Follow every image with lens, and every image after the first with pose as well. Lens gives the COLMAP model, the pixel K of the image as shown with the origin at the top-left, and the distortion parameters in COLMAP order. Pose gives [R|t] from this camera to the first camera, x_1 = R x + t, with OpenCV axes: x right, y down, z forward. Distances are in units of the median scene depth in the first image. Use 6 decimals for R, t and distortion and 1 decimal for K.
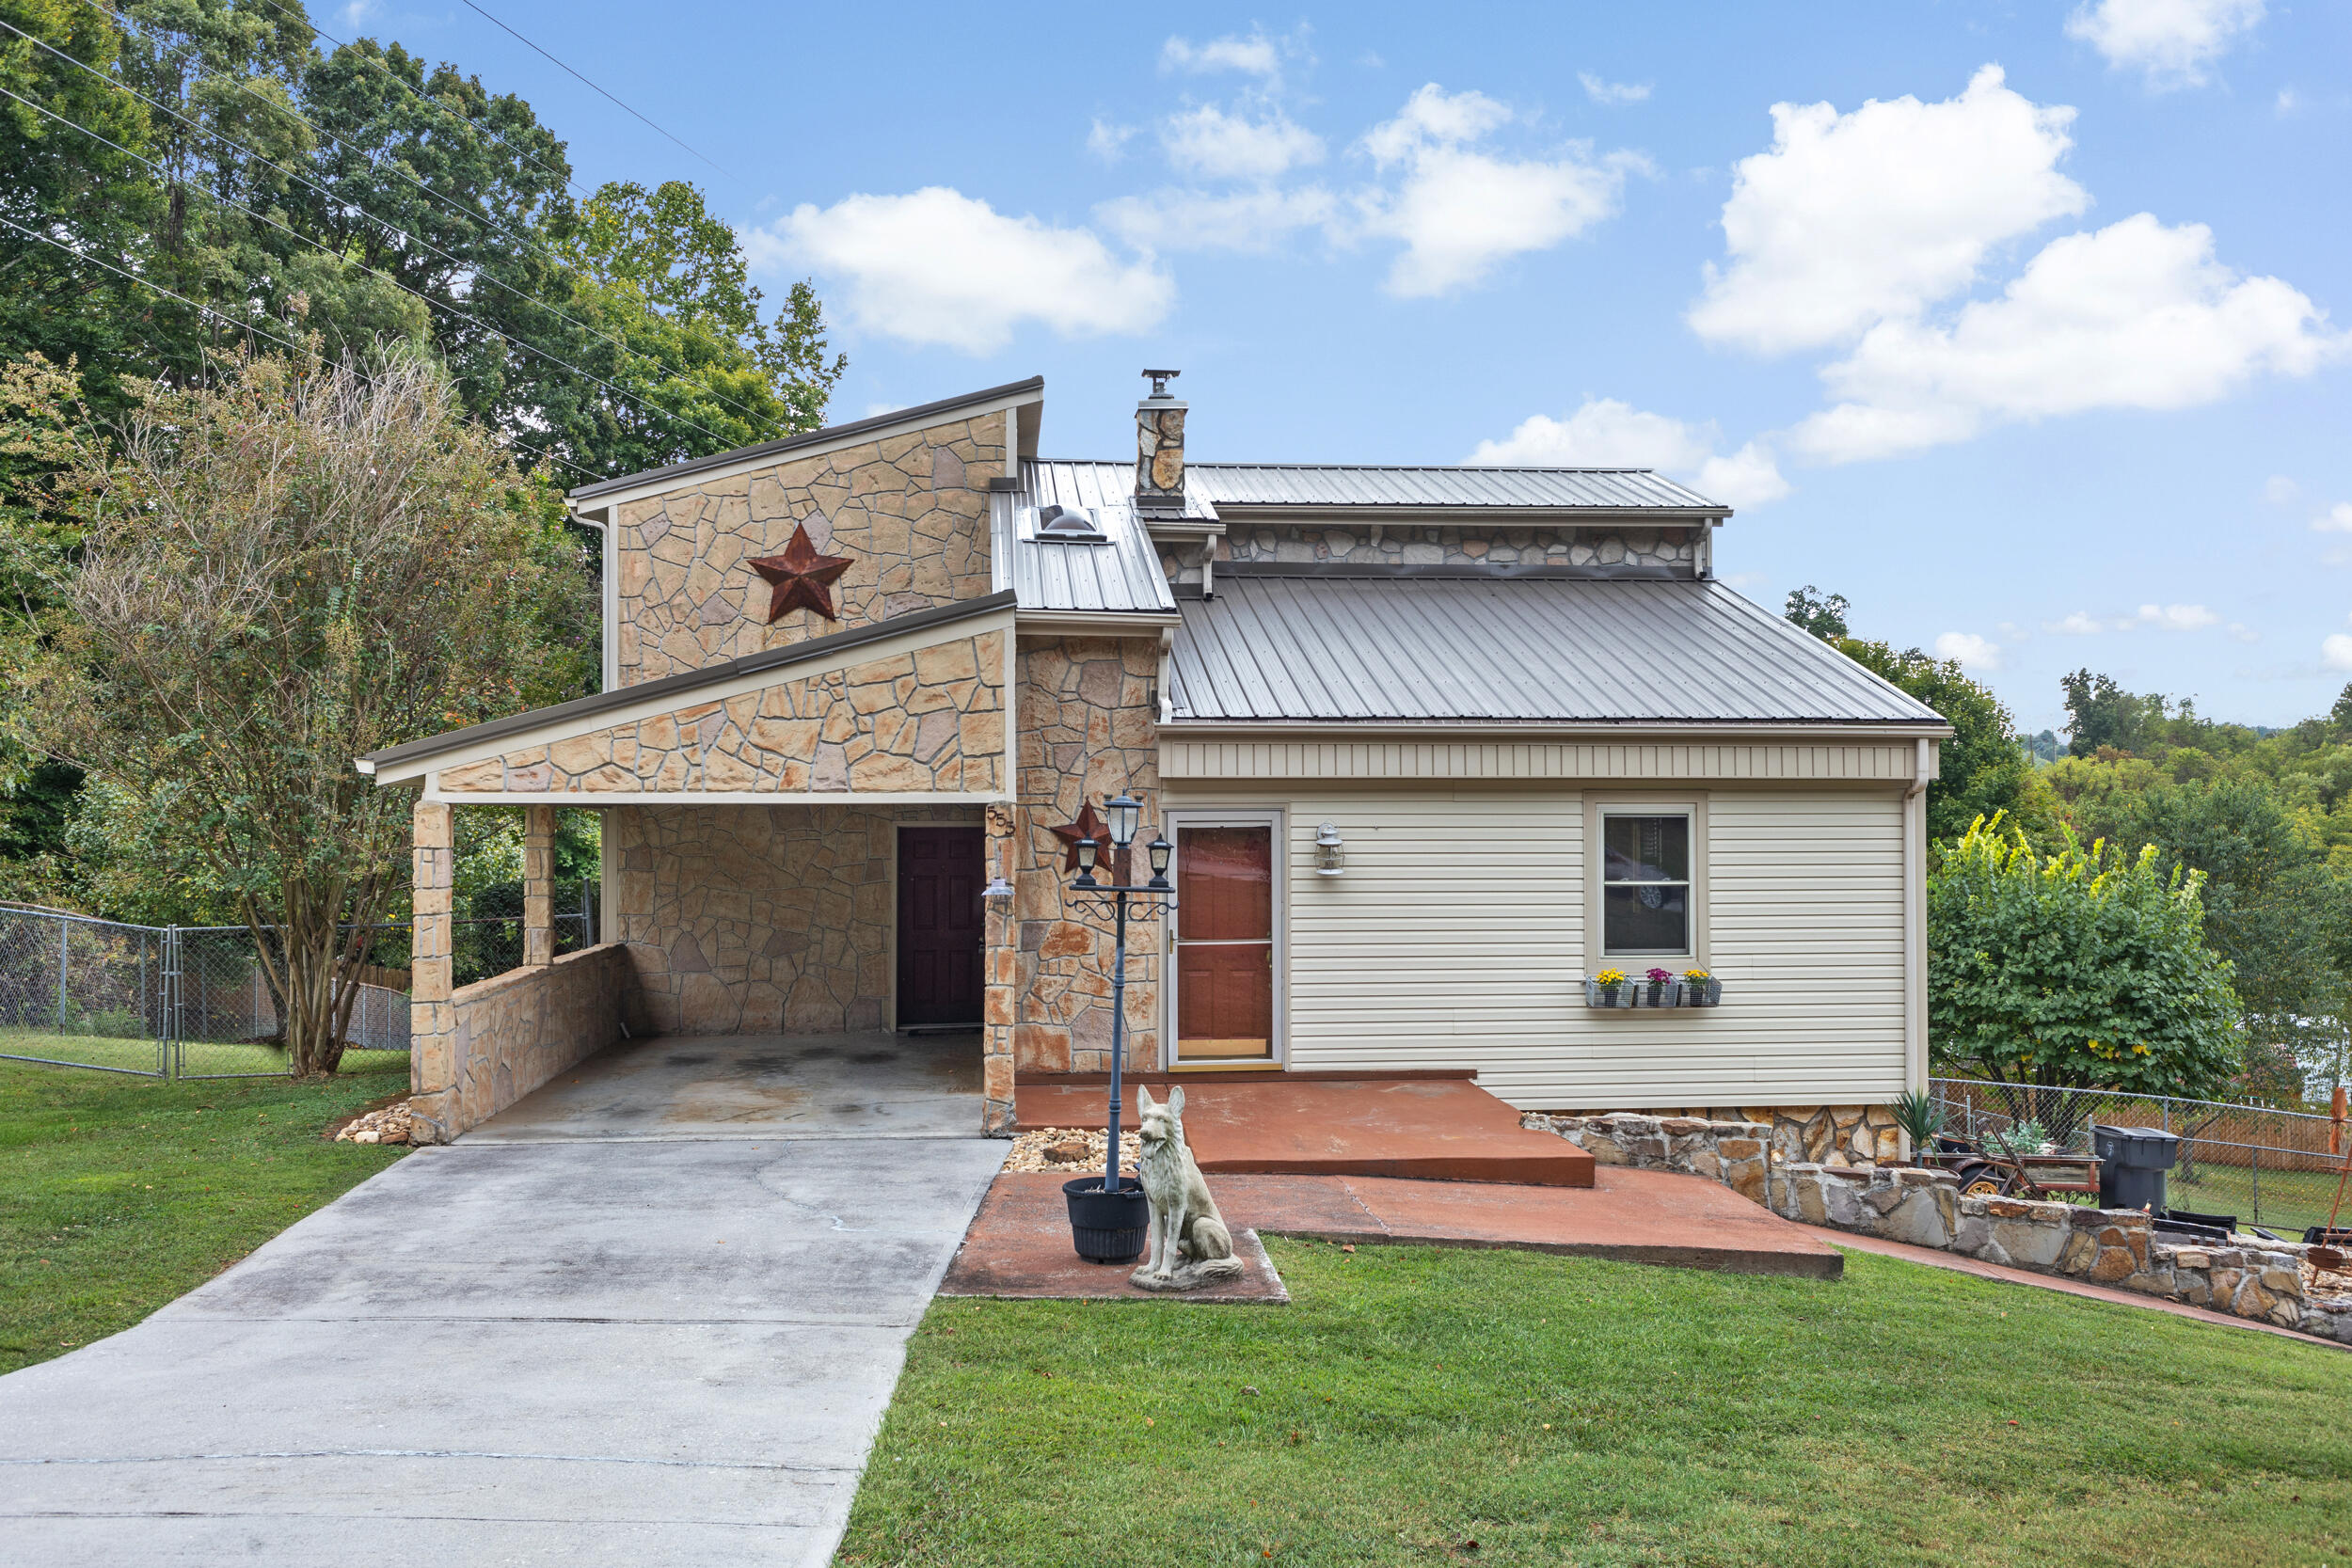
lens RADIAL K [[1919.5, 0, 1176.0], [0, 1919.5, 784.0], [0, 0, 1]] dist [0.009073, -0.001732]
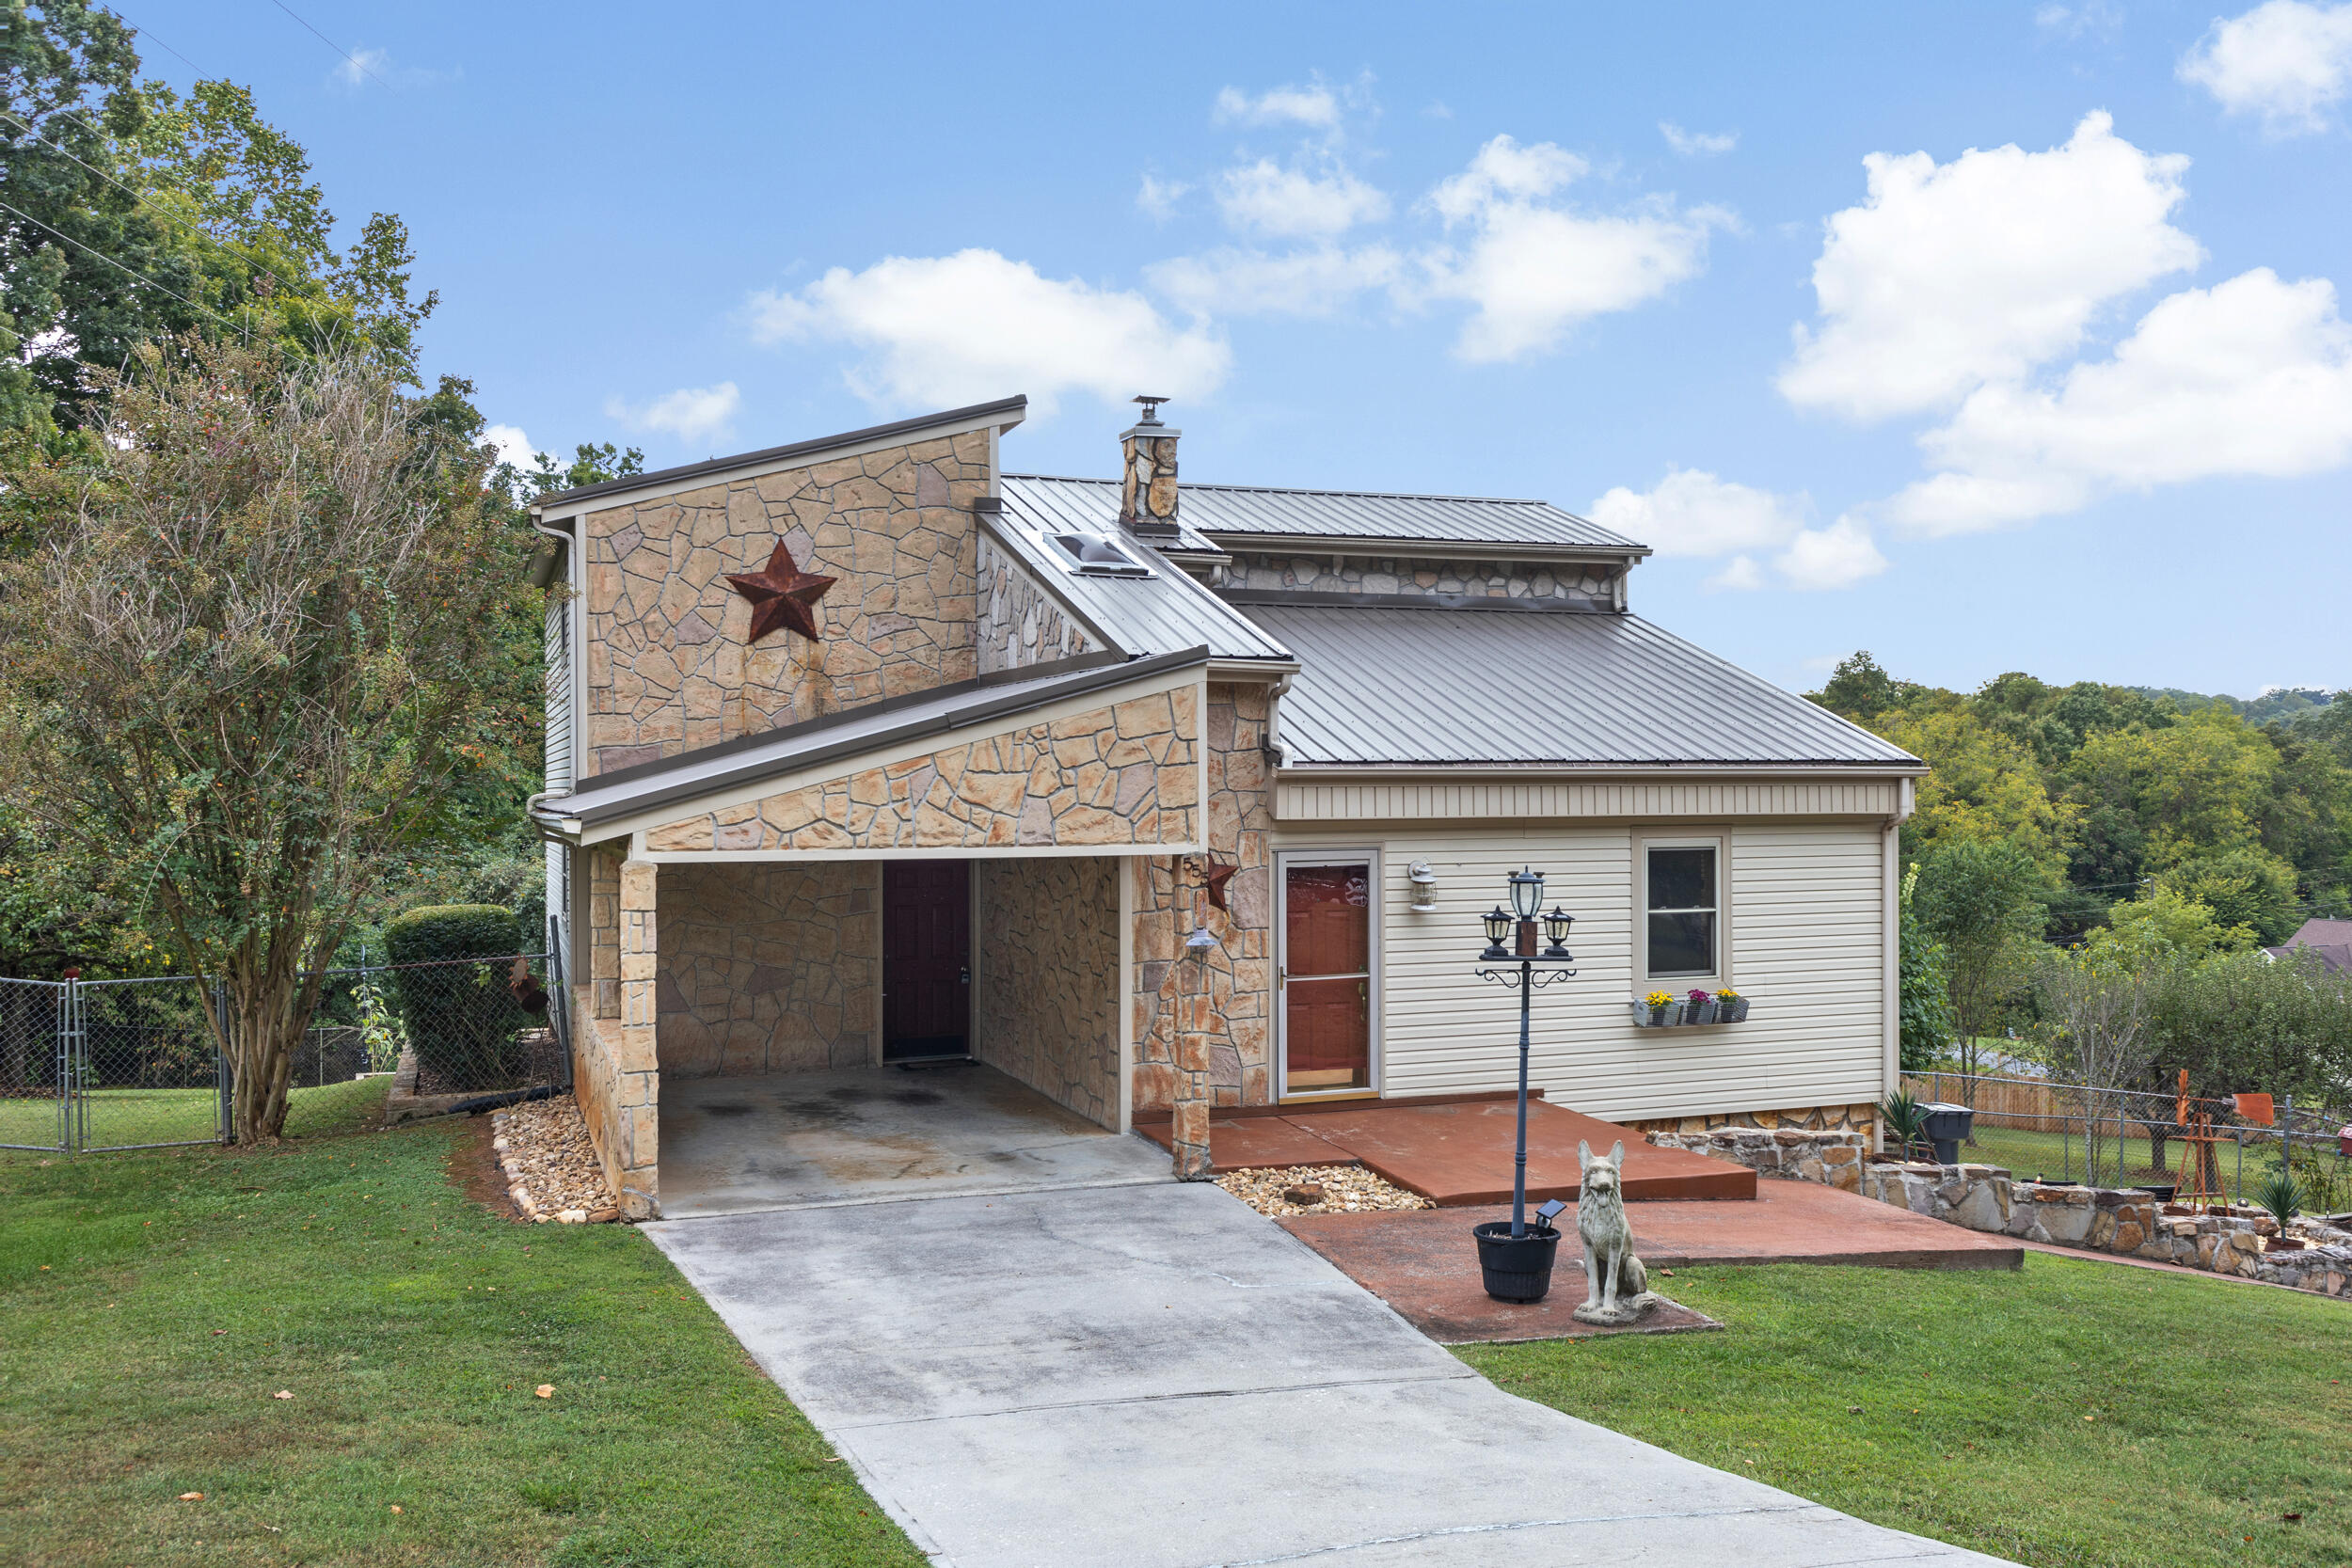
lens RADIAL K [[2034.4, 0, 1176.0], [0, 2034.4, 784.0], [0, 0, 1]] dist [-0.000793, -0.010589]
pose [[0.964791, -0.002747, 0.263005, -0.340686], [-0.002446, 0.999809, 0.019416, -0.042740], [-0.263008, -0.019376, 0.964599, -0.035671]]
